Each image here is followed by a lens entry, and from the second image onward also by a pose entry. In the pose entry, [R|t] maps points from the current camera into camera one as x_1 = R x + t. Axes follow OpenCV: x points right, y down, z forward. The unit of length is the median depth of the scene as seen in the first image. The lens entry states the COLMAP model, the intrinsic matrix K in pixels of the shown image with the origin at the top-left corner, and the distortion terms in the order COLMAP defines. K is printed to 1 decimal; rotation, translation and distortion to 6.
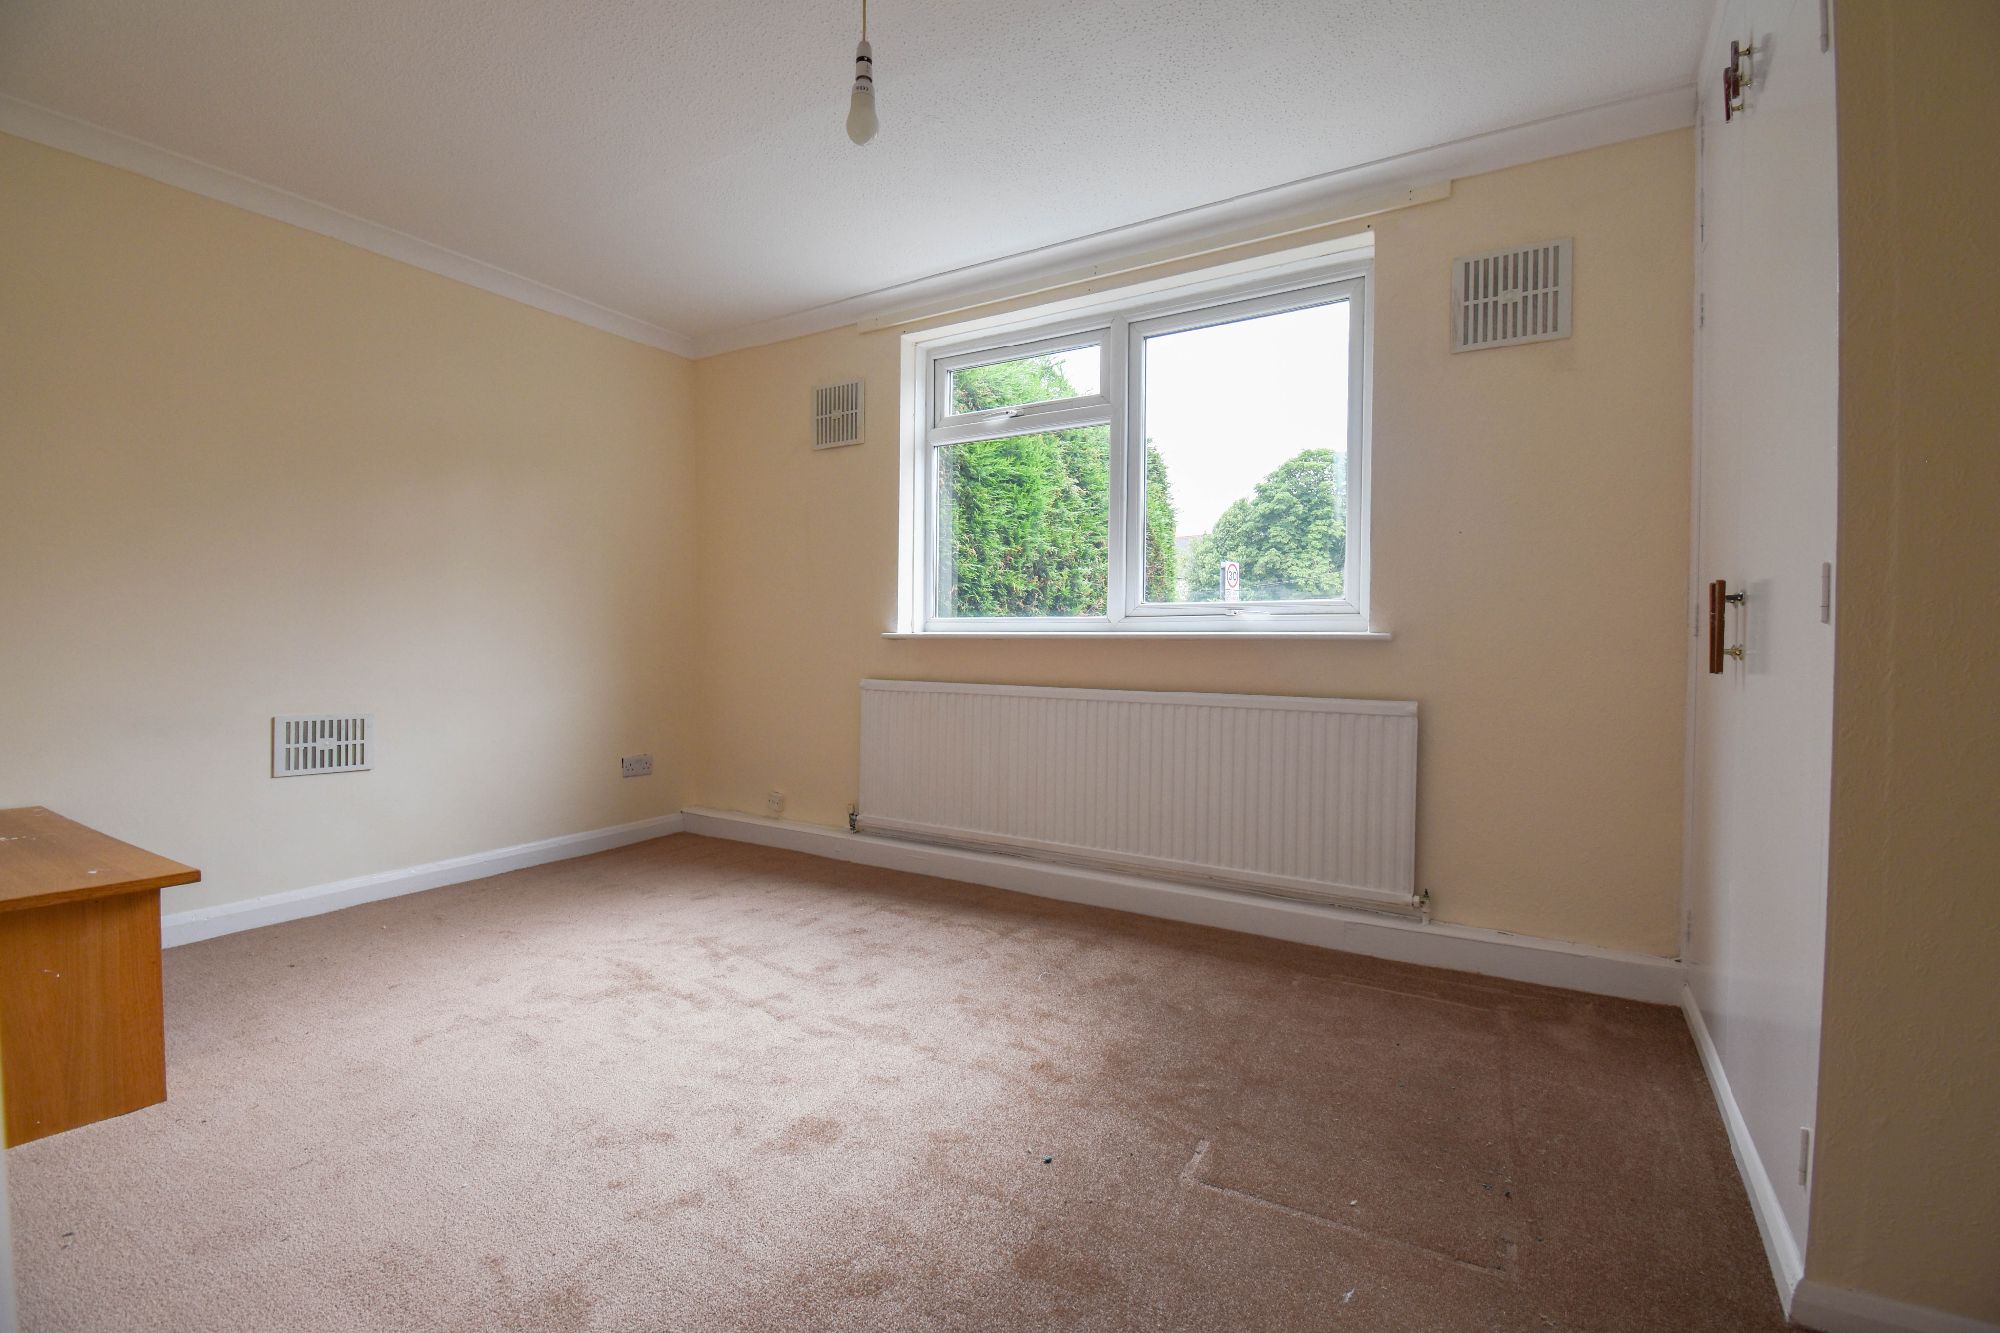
lens RADIAL K [[905.3, 0, 1000.0], [0, 905.3, 666.5], [0, 0, 1]] dist [0.029422, -0.045788]
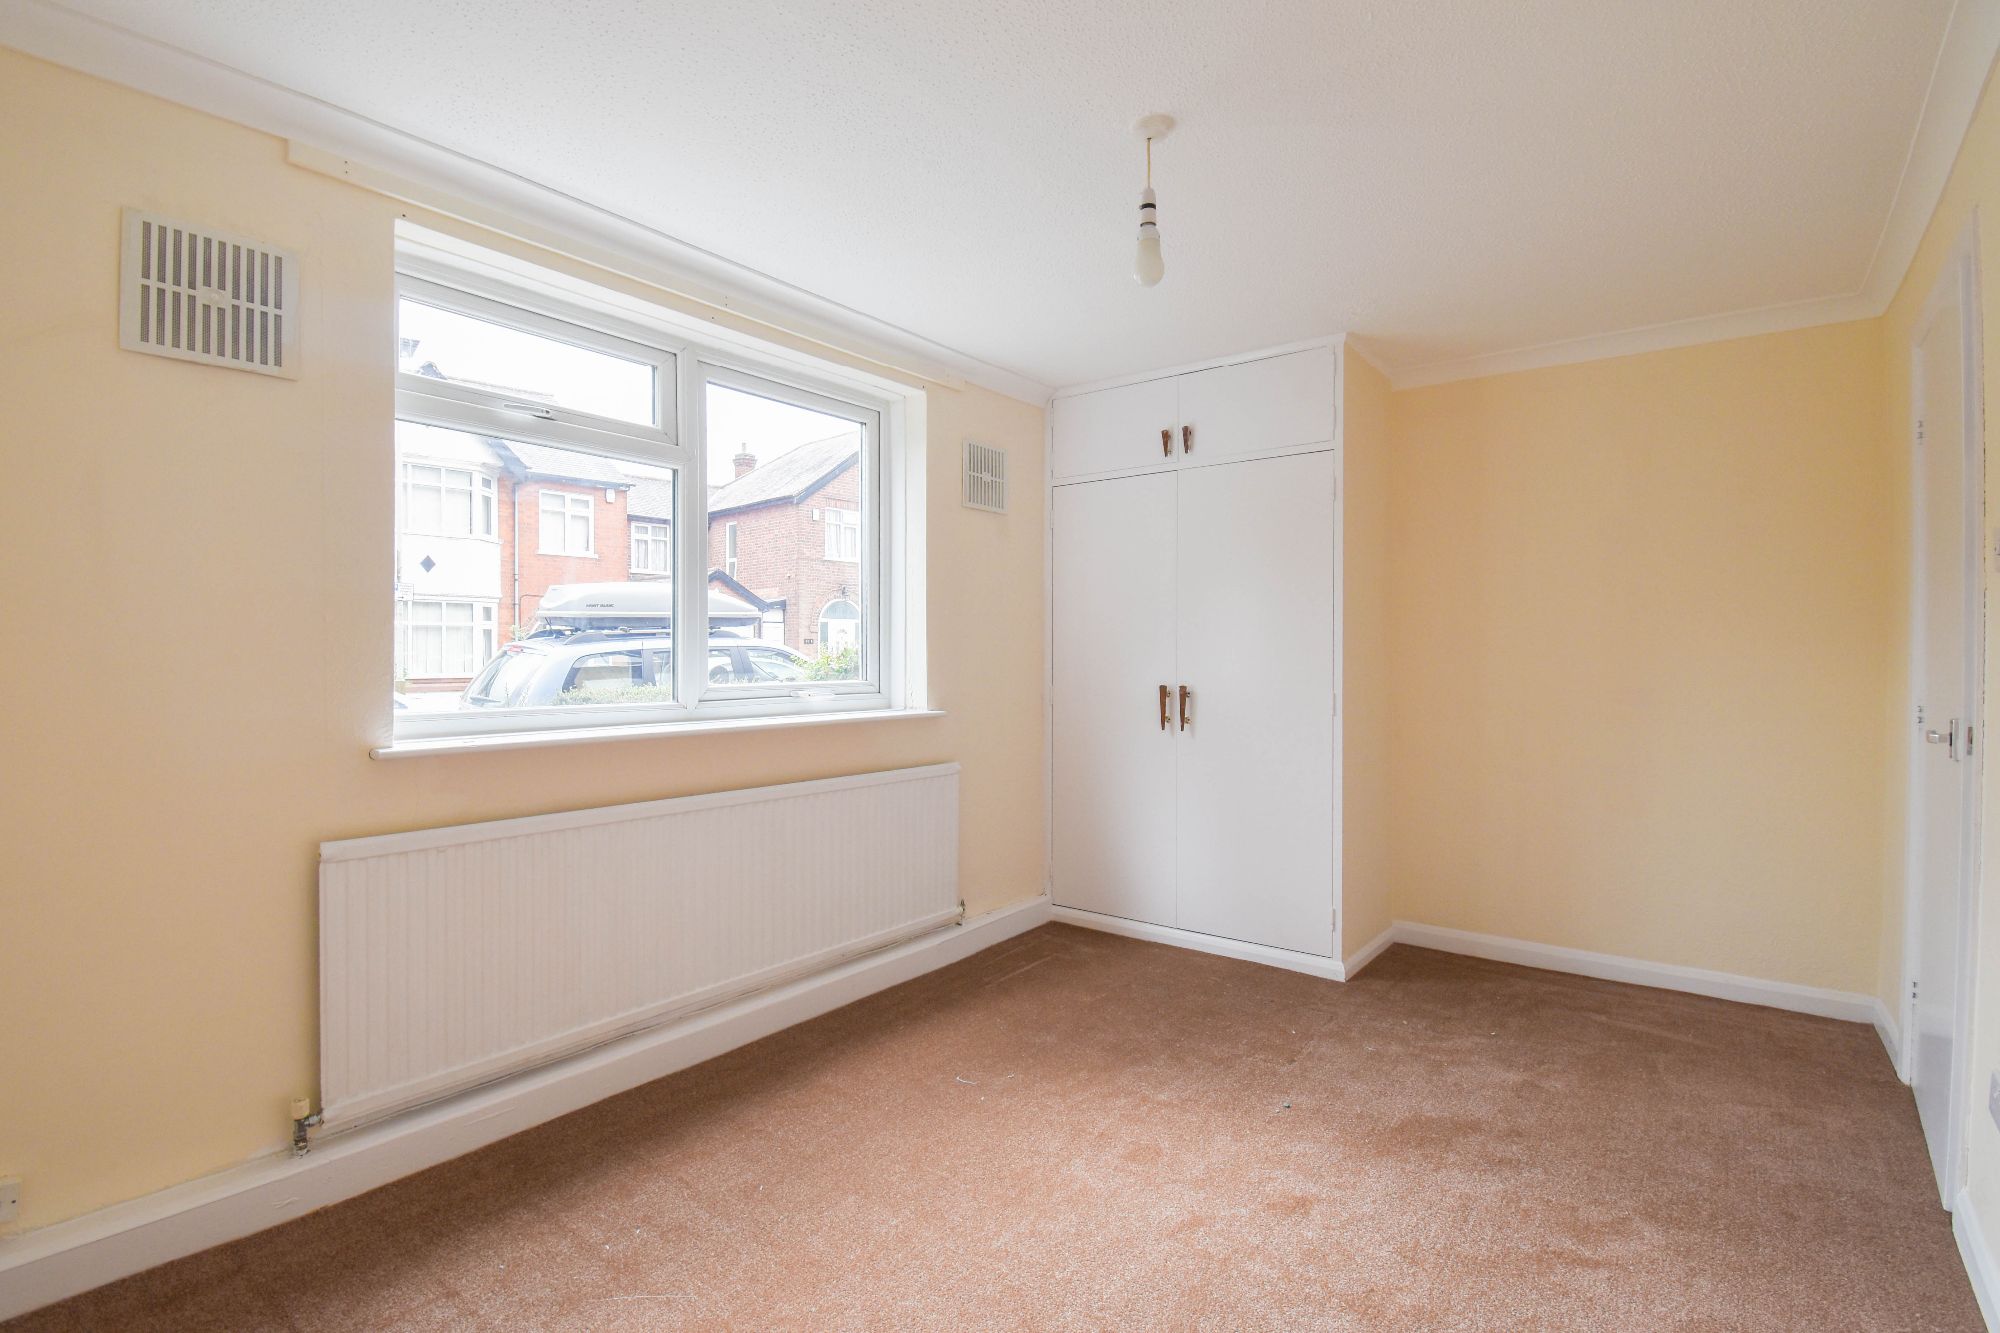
lens RADIAL K [[905.3, 0, 1000.0], [0, 905.3, 666.5], [0, 0, 1]] dist [0.029422, -0.045788]
pose [[0.114489, -0.000125, 0.993425, -0.705722], [0.044695, 0.998988, -0.005026, -0.072284], [-0.992419, 0.044977, 0.114379, 0.648199]]
